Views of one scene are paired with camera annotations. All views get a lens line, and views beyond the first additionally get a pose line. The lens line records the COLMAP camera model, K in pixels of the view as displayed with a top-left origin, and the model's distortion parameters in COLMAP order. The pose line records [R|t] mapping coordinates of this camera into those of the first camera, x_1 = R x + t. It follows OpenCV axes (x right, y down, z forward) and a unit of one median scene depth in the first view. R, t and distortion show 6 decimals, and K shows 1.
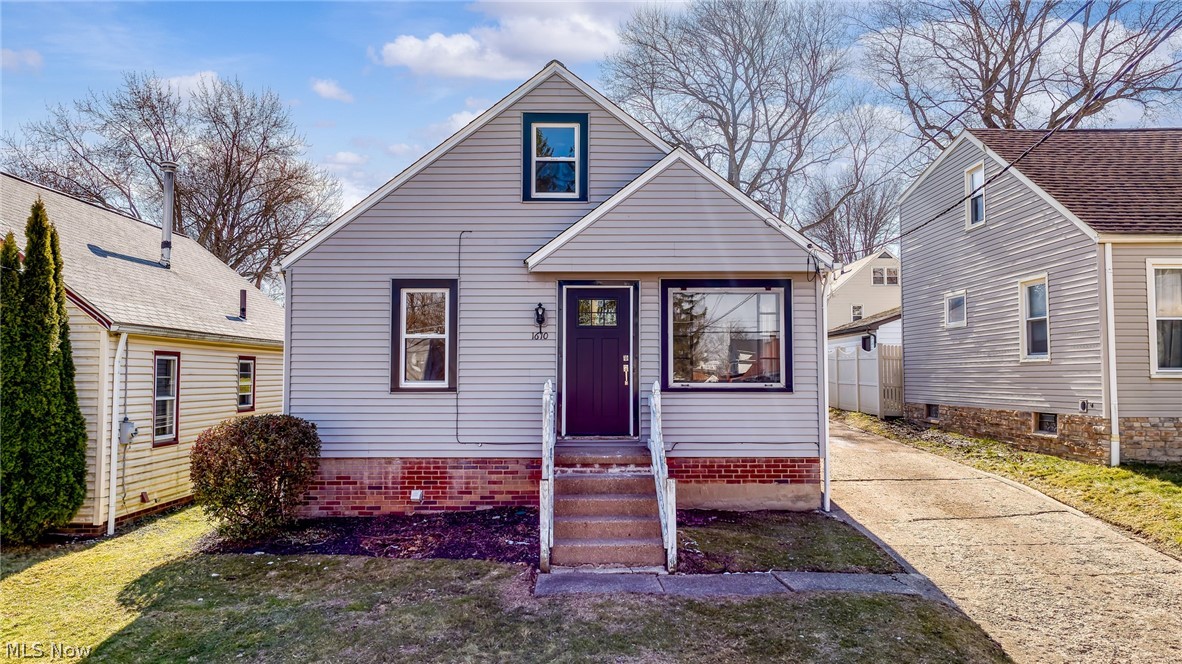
lens RADIAL K [[822.4, 0, 591.0], [0, 822.4, 332.0], [0, 0, 1]] dist [-0.004429, -0.000569]
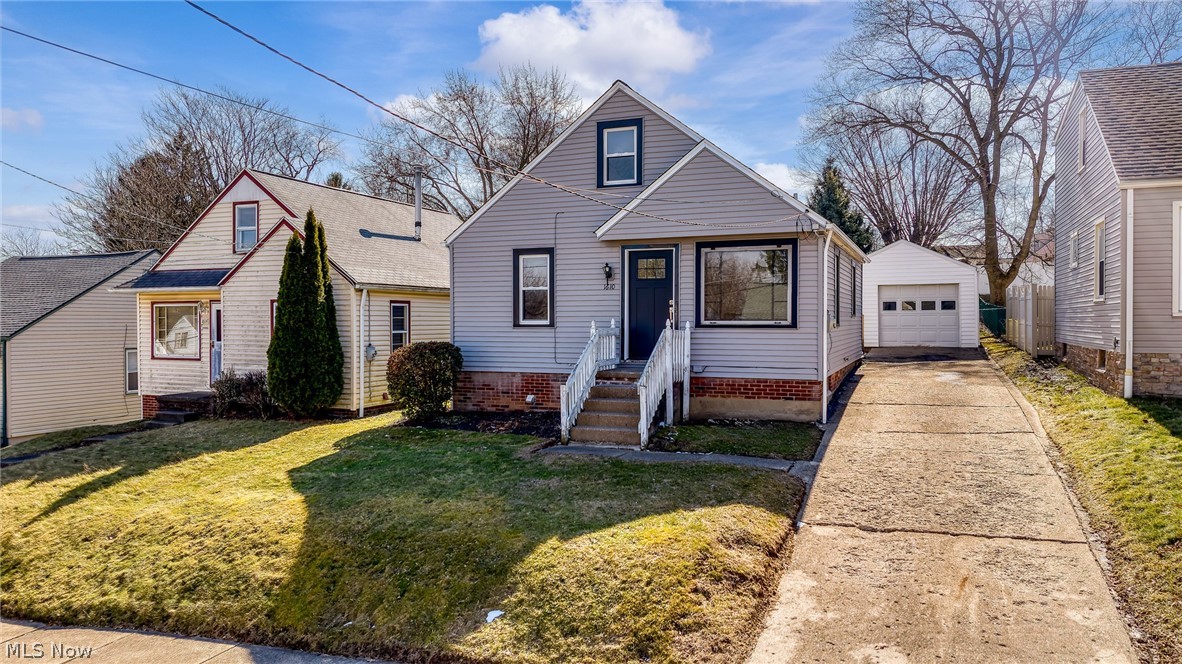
lens RADIAL K [[822.4, 0, 591.0], [0, 822.4, 332.0], [0, 0, 1]] dist [-0.004429, -0.000569]
pose [[0.921514, 0.004141, -0.388324, 0.441333], [0.022805, 0.997641, 0.064754, -0.009622], [0.387676, -0.068528, 0.919245, -0.276923]]
